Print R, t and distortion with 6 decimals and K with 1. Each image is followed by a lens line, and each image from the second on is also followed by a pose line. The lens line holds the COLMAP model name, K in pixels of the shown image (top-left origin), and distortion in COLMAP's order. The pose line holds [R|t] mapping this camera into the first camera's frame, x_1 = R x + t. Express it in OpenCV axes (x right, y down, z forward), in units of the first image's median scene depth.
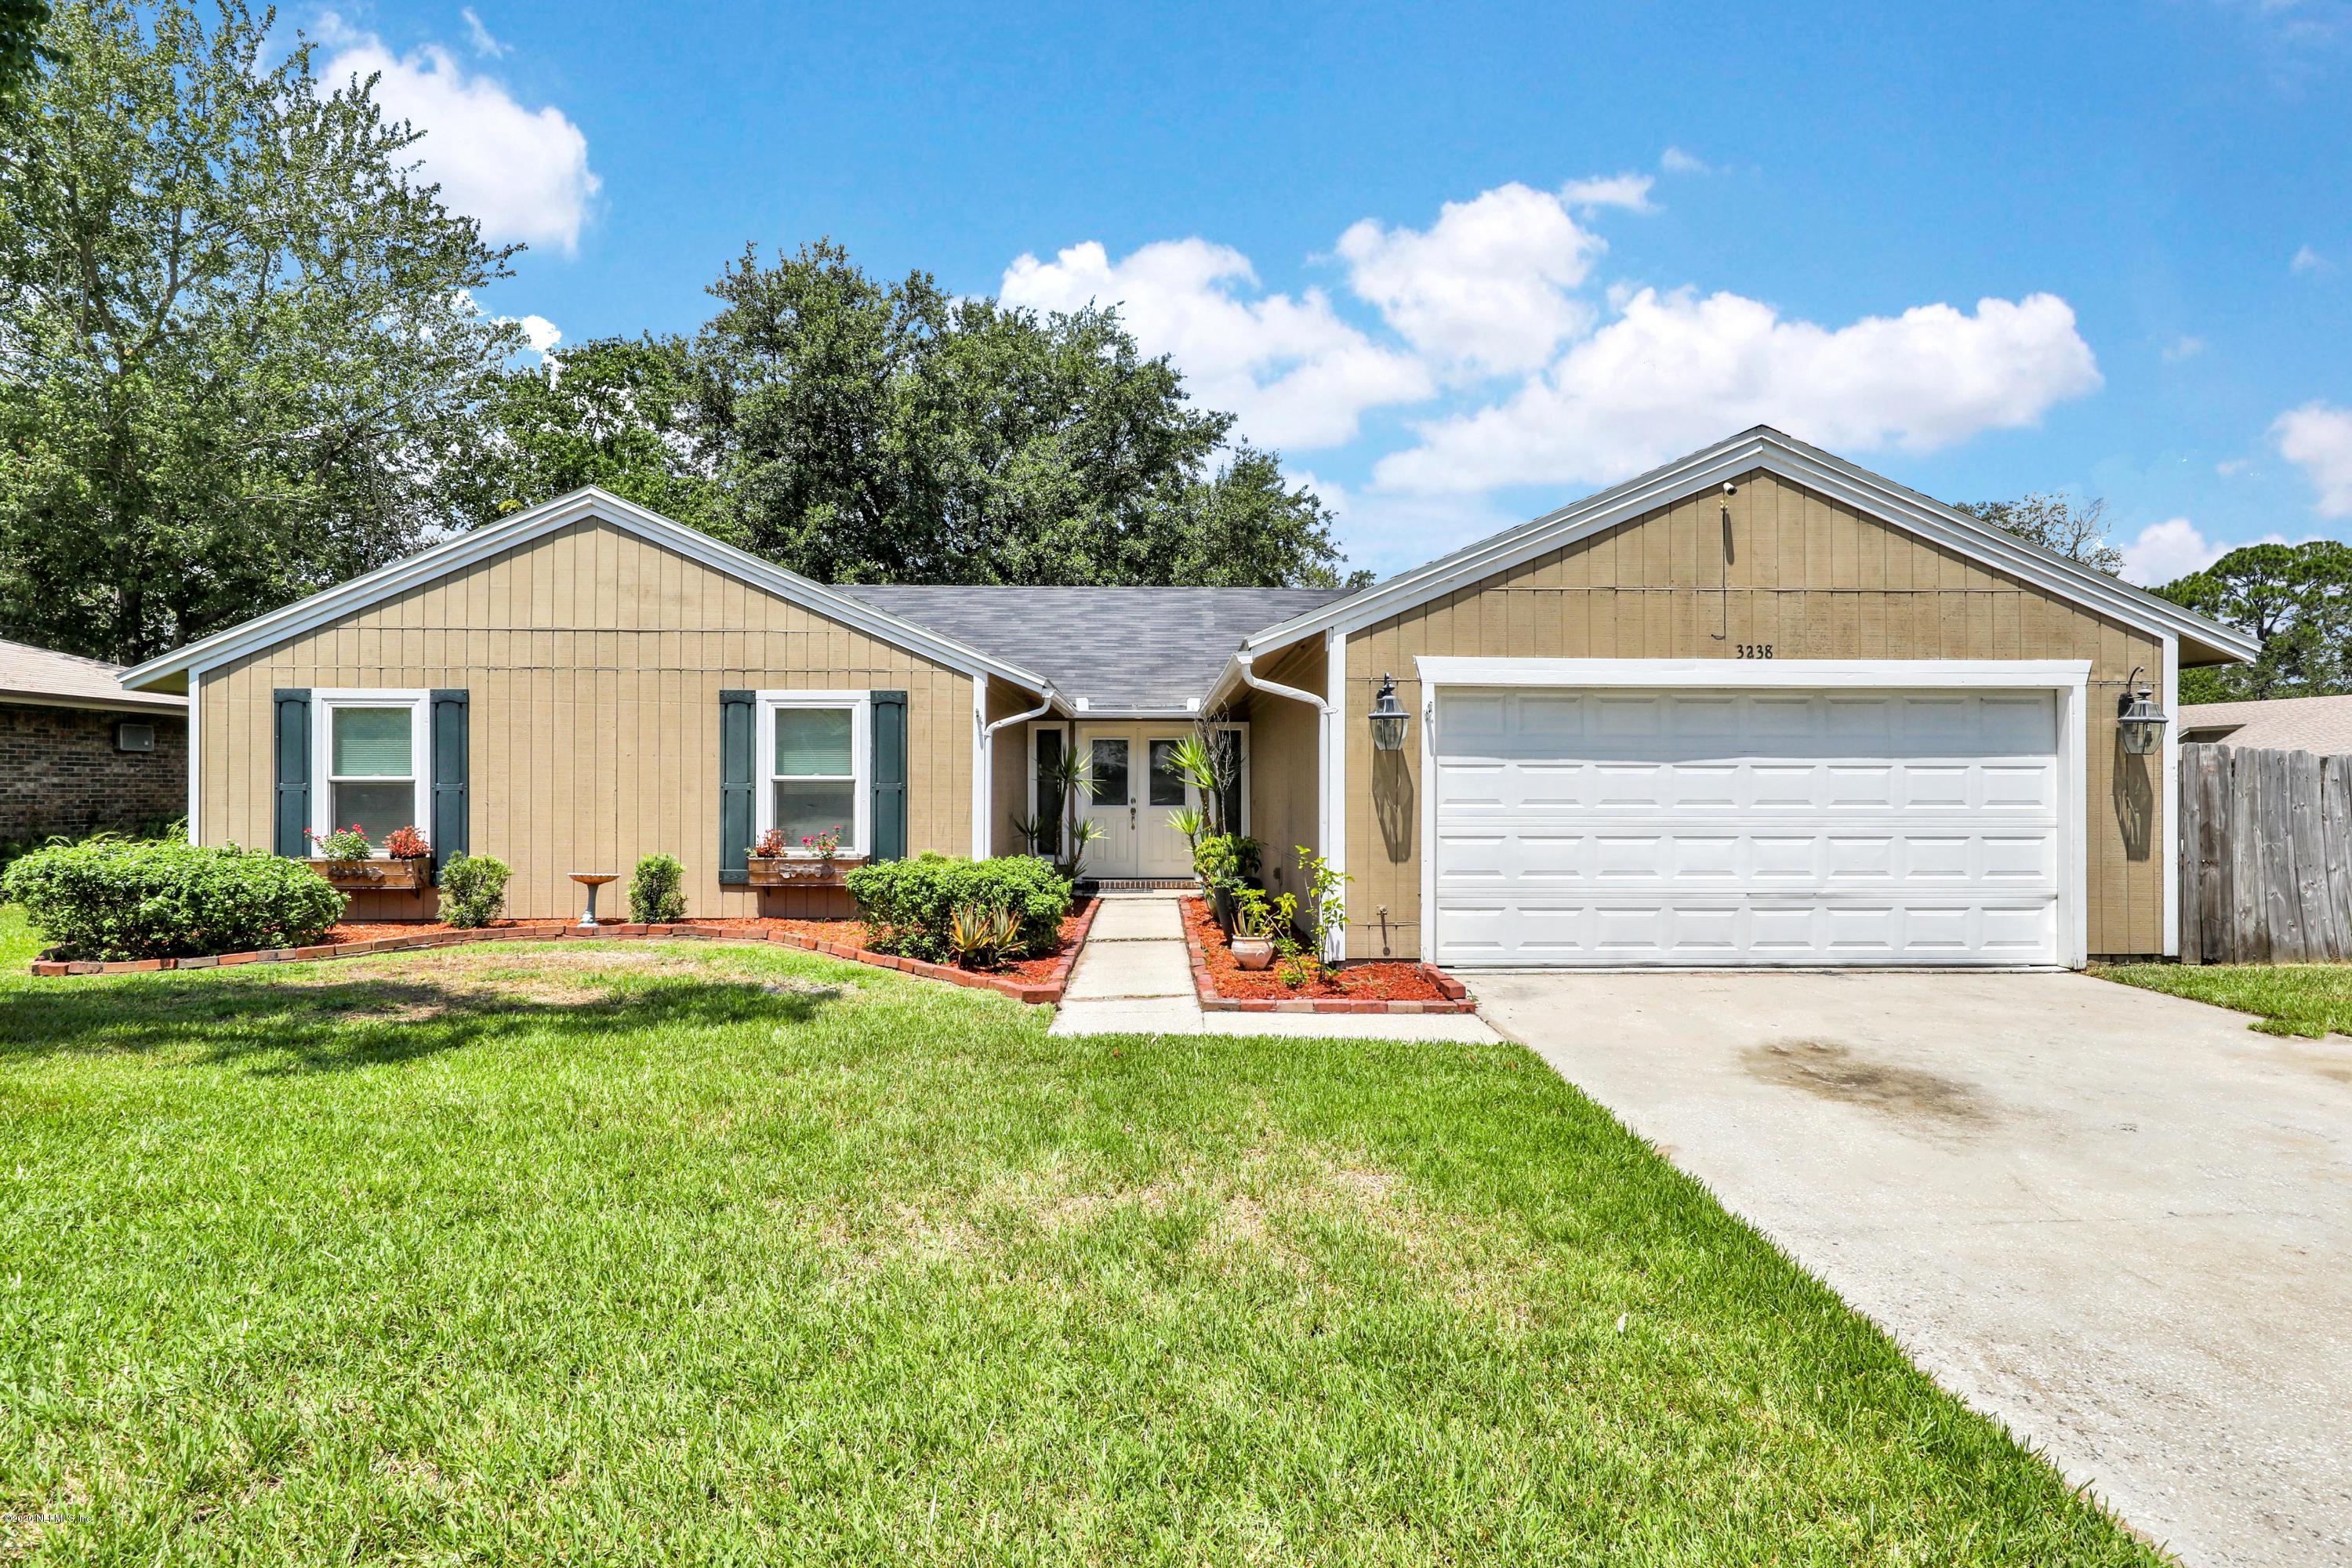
lens RADIAL K [[1115.1, 0, 1176.0], [0, 1115.1, 784.0], [0, 0, 1]] dist [0.000644, 0.000212]
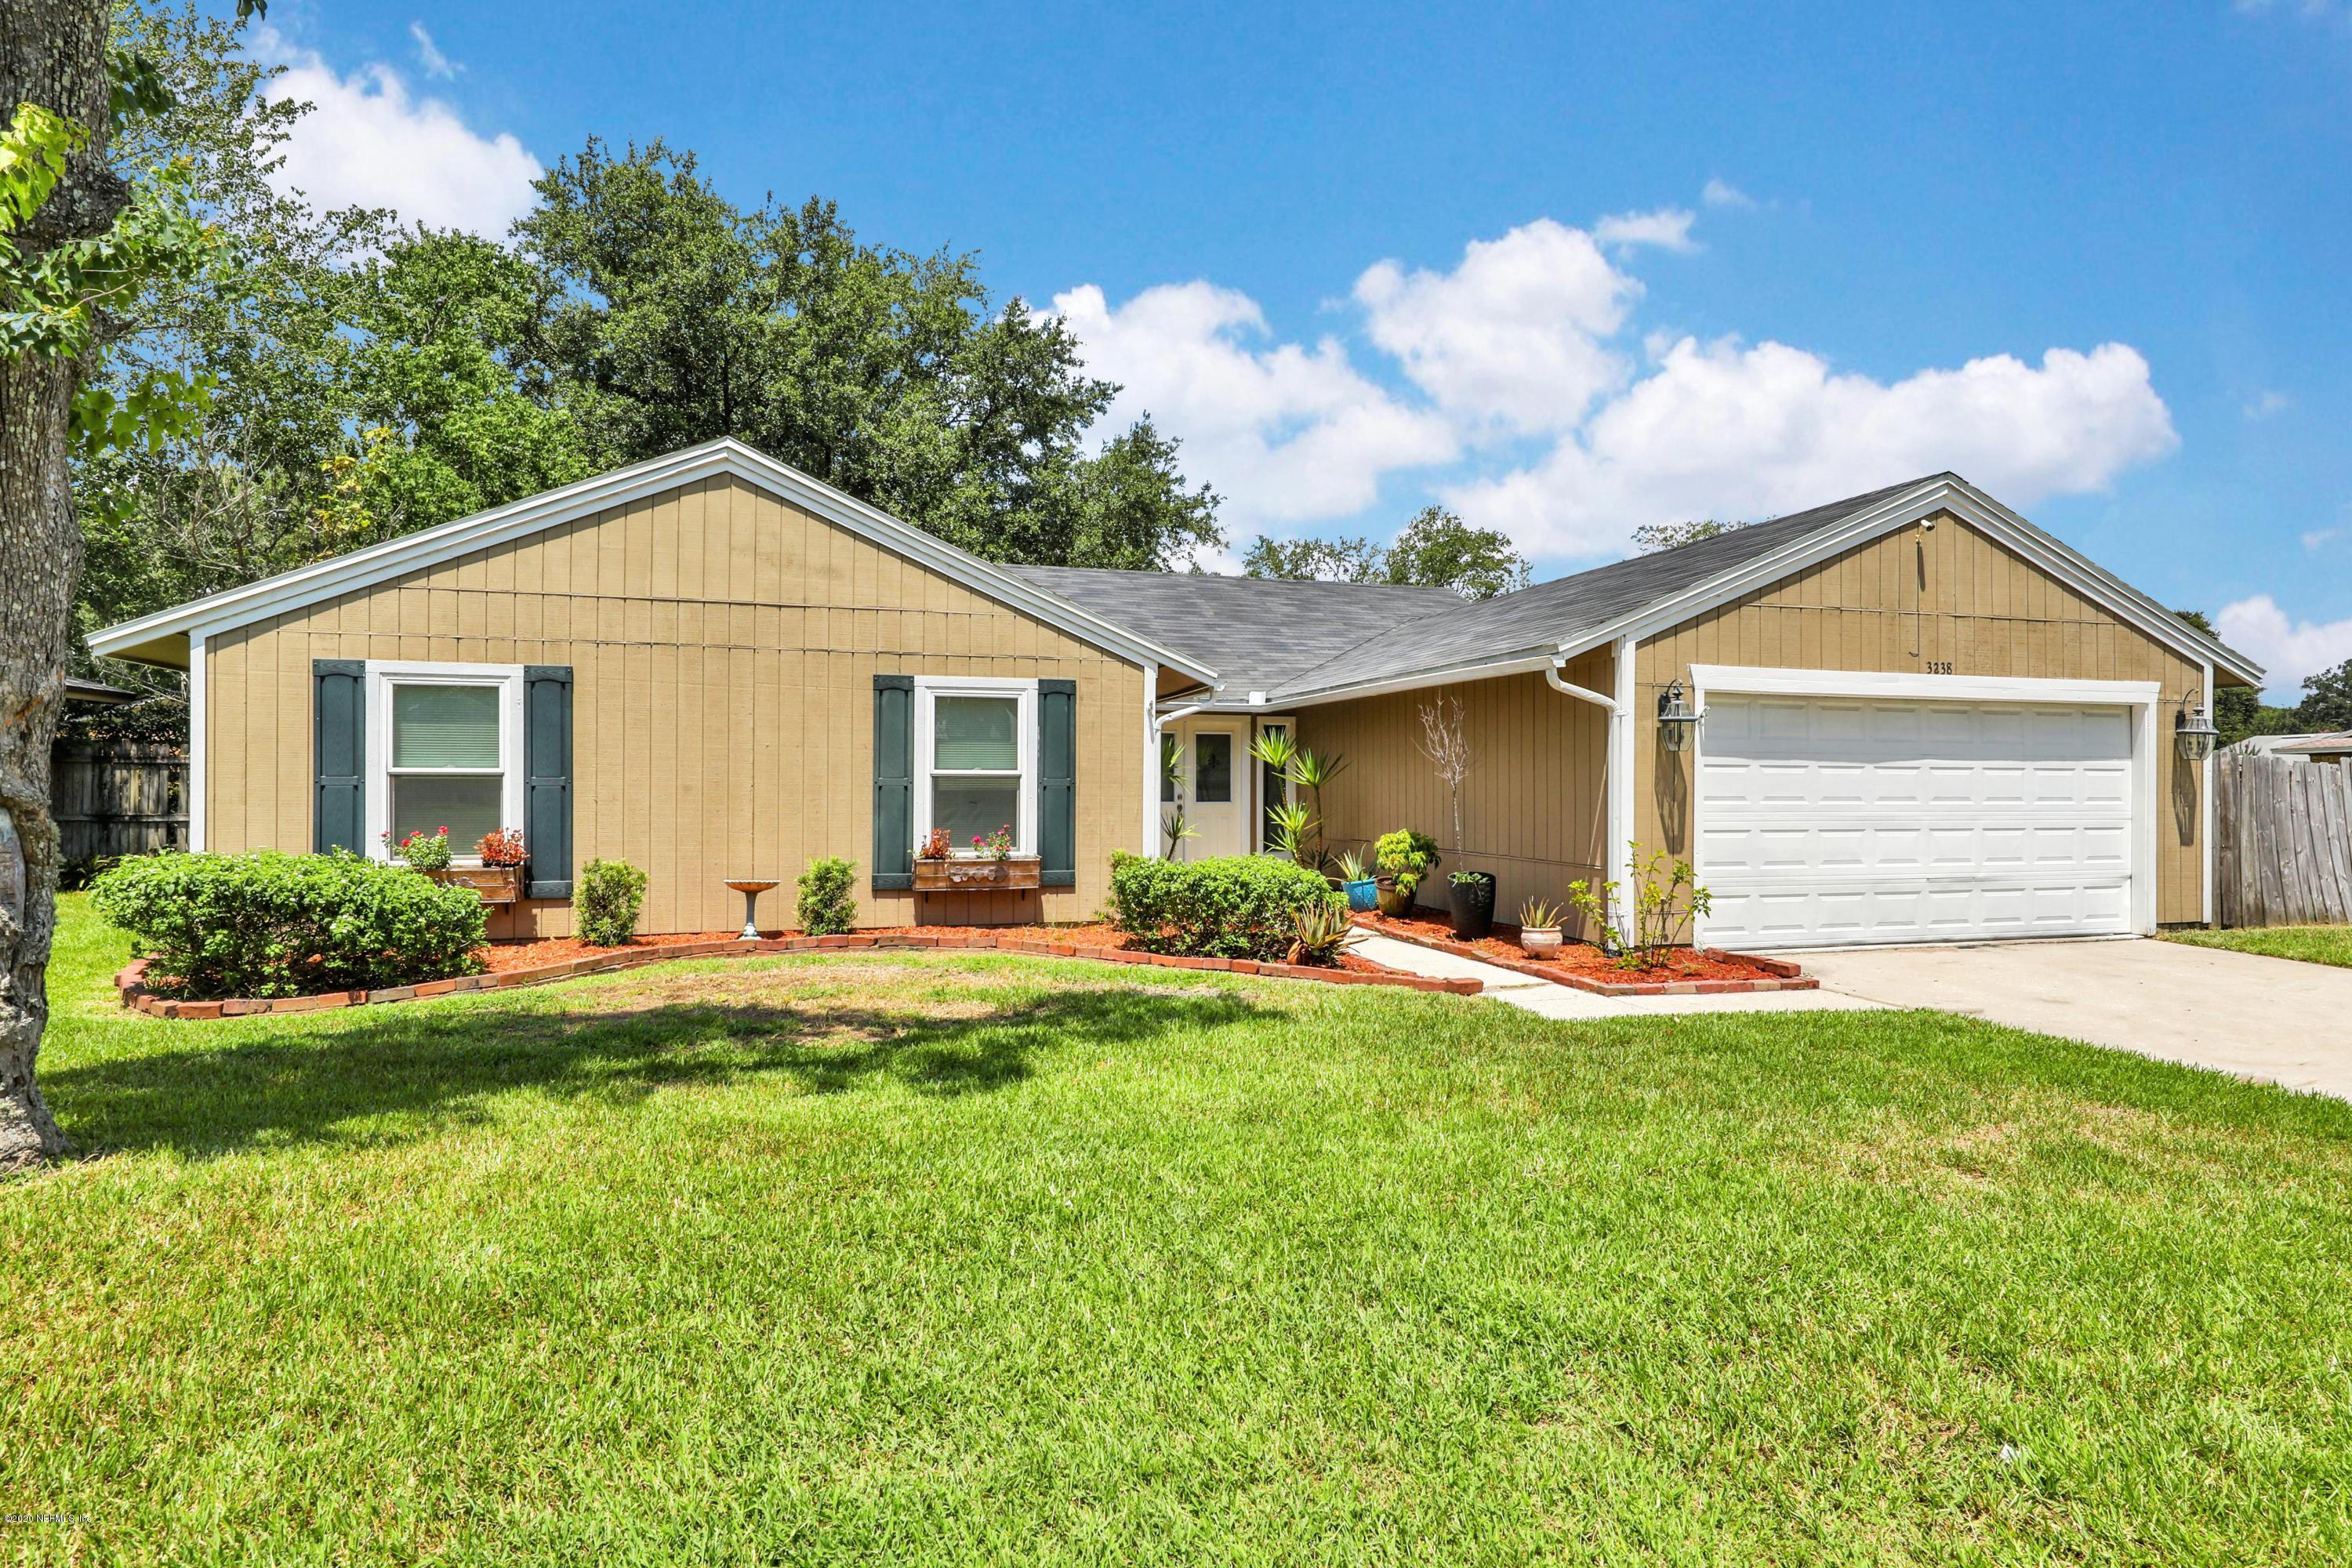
lens RADIAL K [[1208.7, 0, 1176.0], [0, 1208.7, 784.0], [0, 0, 1]] dist [0.002629, 0.000502]
pose [[0.967717, 0.002404, 0.252027, -0.425310], [-0.003865, 0.999978, 0.005299, -0.002031], [-0.252009, -0.006102, 0.967706, -0.007786]]
